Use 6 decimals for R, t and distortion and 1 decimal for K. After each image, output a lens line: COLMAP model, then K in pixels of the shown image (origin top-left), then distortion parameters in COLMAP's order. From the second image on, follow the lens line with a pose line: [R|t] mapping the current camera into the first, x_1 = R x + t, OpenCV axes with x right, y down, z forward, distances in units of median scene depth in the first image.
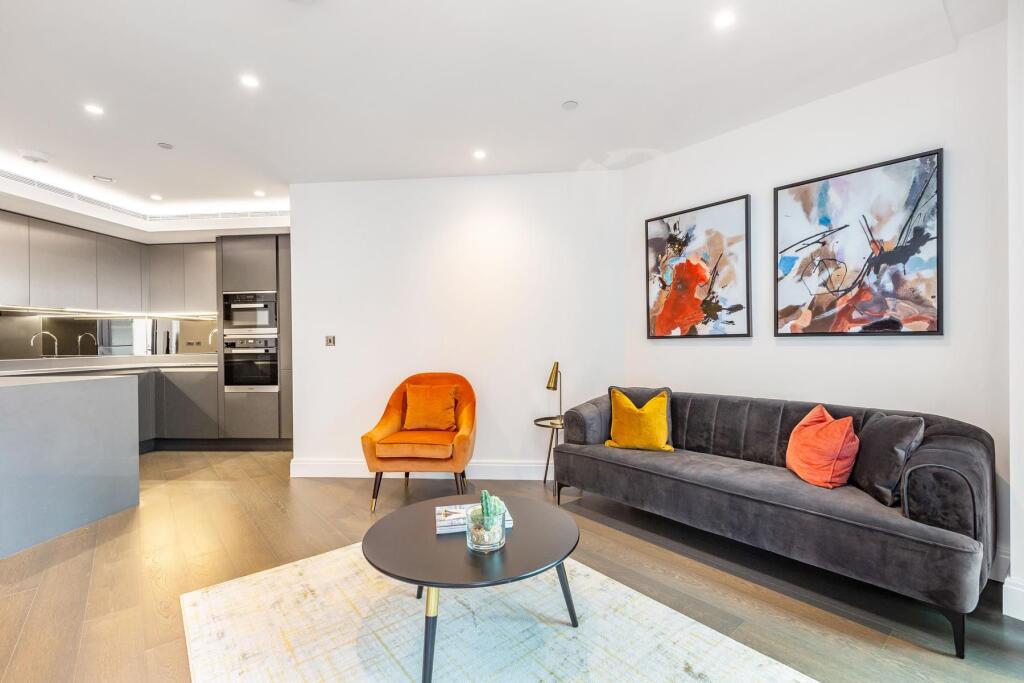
lens RADIAL K [[451.7, 0, 517.9], [0, 451.7, 343.9], [0, 0, 1]] dist [0.001156, -0.000360]
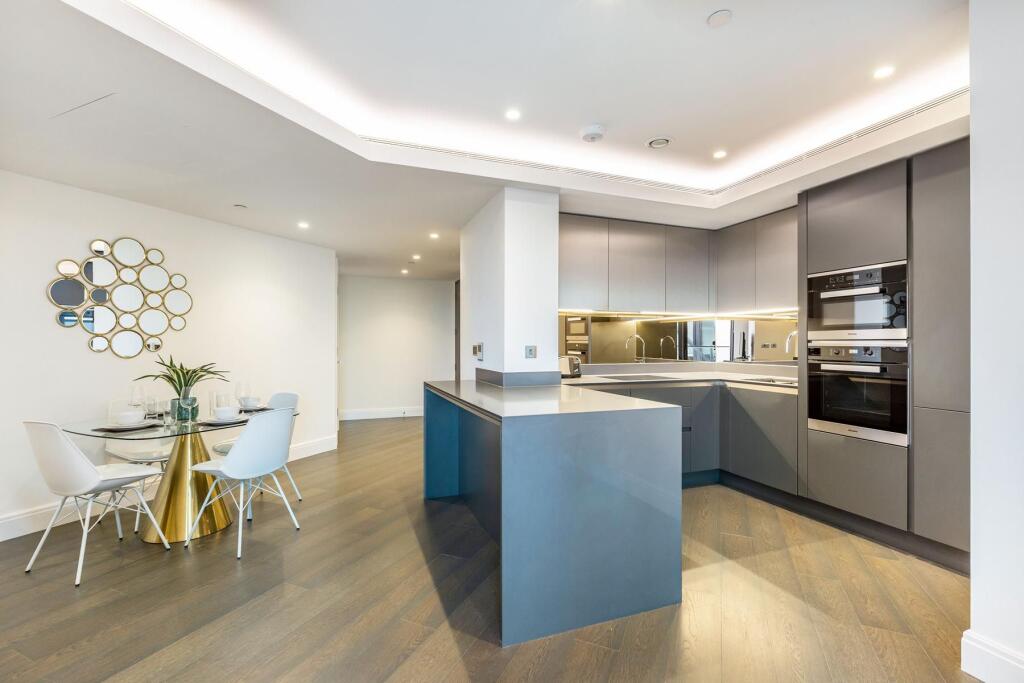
lens RADIAL K [[451.7, 0, 514.9], [0, 451.7, 341.7], [0, 0, 1]] dist [0.001156, -0.000360]
pose [[0.418778, 0.009982, -0.908034, -0.231276], [-0.010786, 0.999924, 0.006018, -0.017386], [0.908025, 0.007274, 0.418854, 0.336115]]
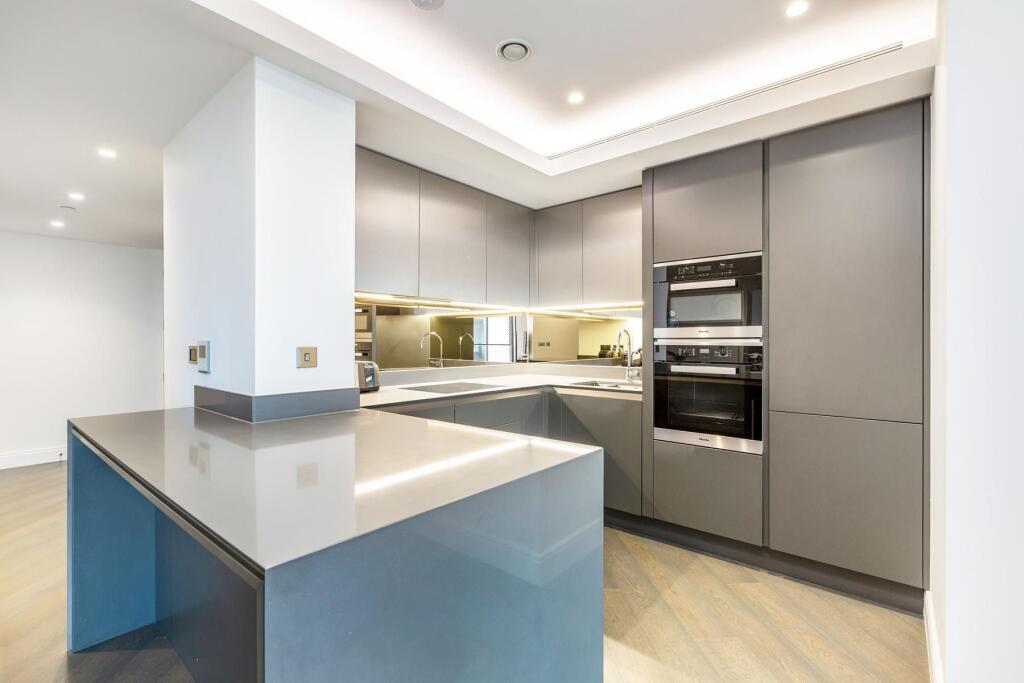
lens RADIAL K [[451.7, 0, 512.5], [0, 451.7, 342.1], [0, 0, 1]] dist [0.001156, -0.000360]
pose [[0.811193, 0.014116, -0.584608, -0.456255], [-0.013782, 0.999892, 0.005020, -0.015962], [0.584616, 0.003985, 0.811301, 0.424703]]
